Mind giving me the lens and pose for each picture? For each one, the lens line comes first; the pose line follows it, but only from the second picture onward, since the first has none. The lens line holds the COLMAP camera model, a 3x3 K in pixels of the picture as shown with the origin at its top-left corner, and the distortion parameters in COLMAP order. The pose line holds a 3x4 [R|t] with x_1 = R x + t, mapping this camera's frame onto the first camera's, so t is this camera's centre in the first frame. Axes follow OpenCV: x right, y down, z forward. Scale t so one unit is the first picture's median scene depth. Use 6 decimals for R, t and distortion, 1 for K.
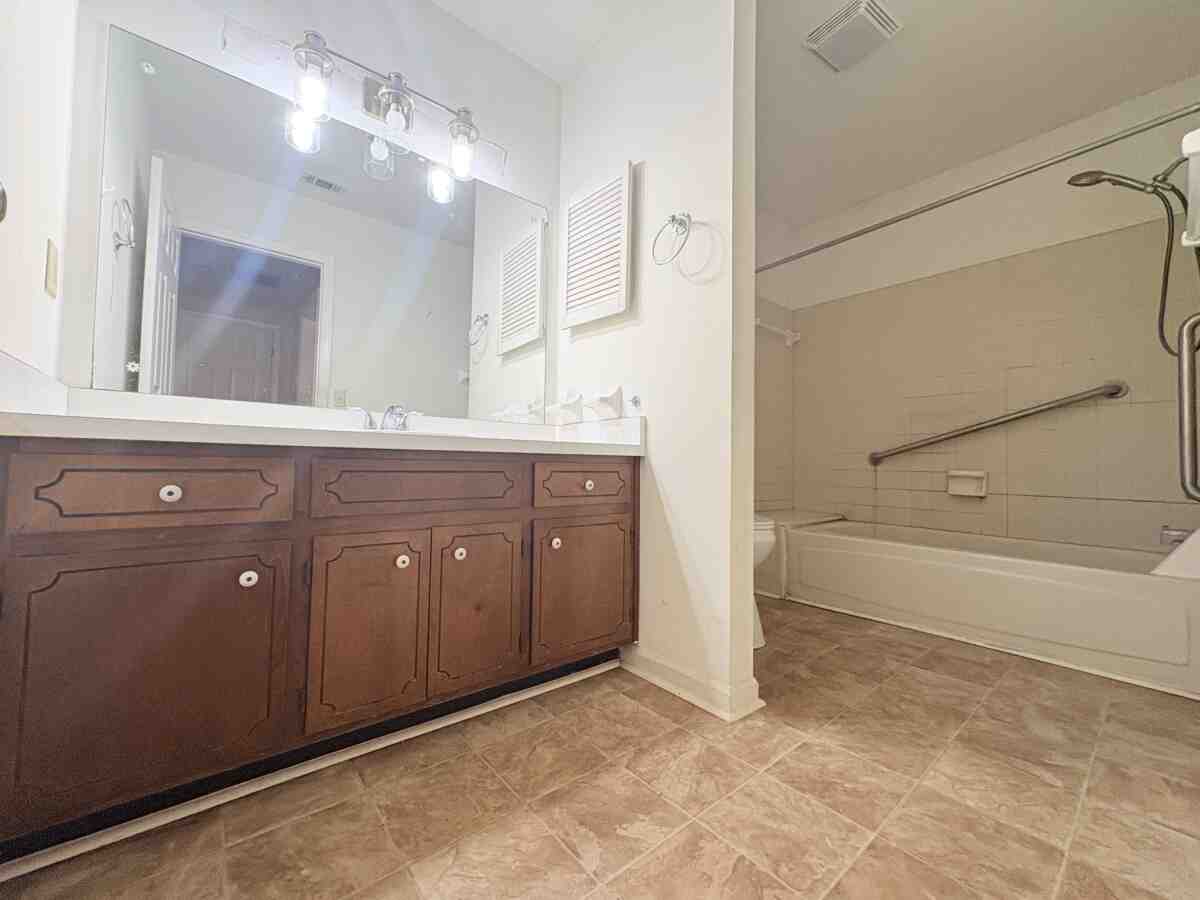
lens RADIAL K [[478.0, 0, 600.0], [0, 478.0, 450.0], [0, 0, 1]] dist [0.003329, 0.000243]
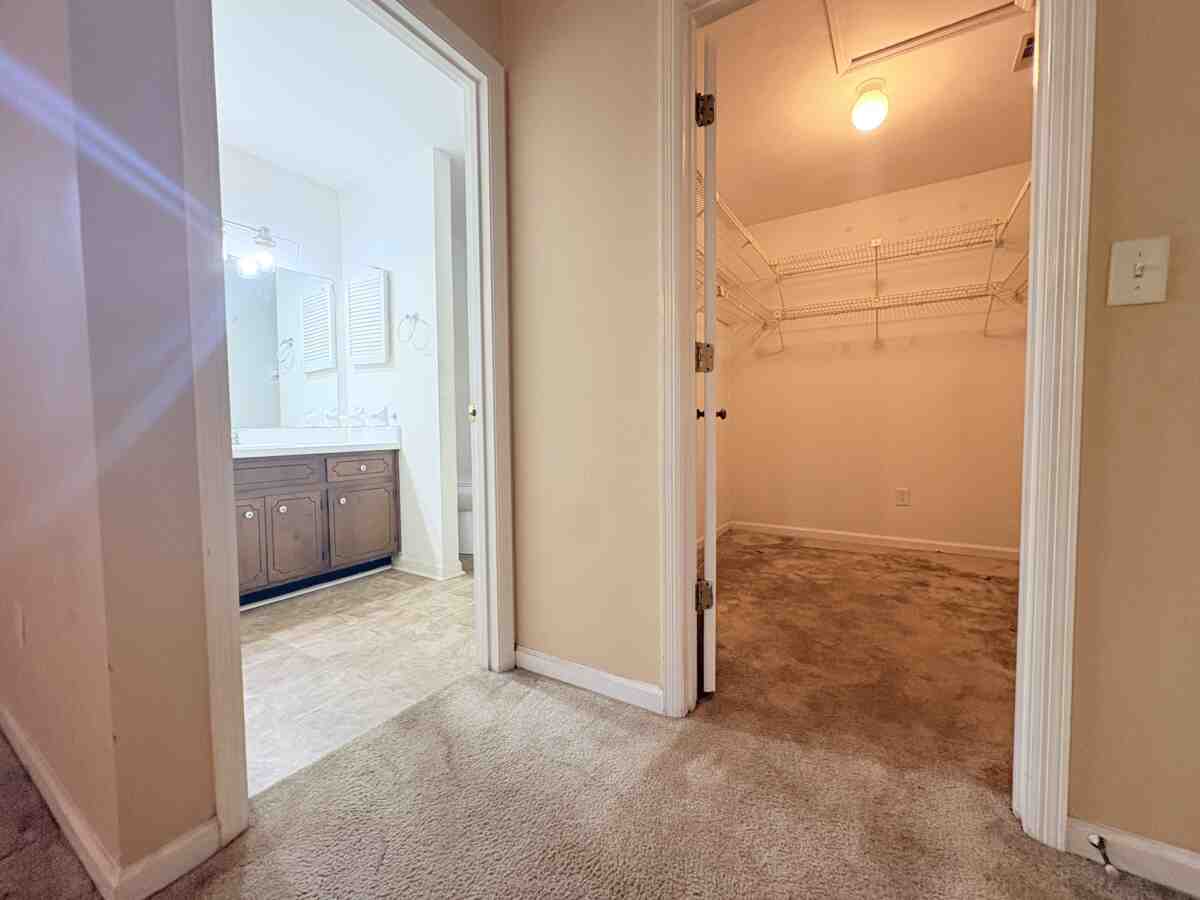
lens RADIAL K [[478.0, 0, 600.0], [0, 478.0, 450.0], [0, 0, 1]] dist [0.003329, 0.000243]
pose [[0.949709, -0.041375, 0.310387, 0.265429], [0.015108, 0.996132, 0.086560, -0.134171], [-0.312768, -0.077518, 0.946661, -0.962129]]
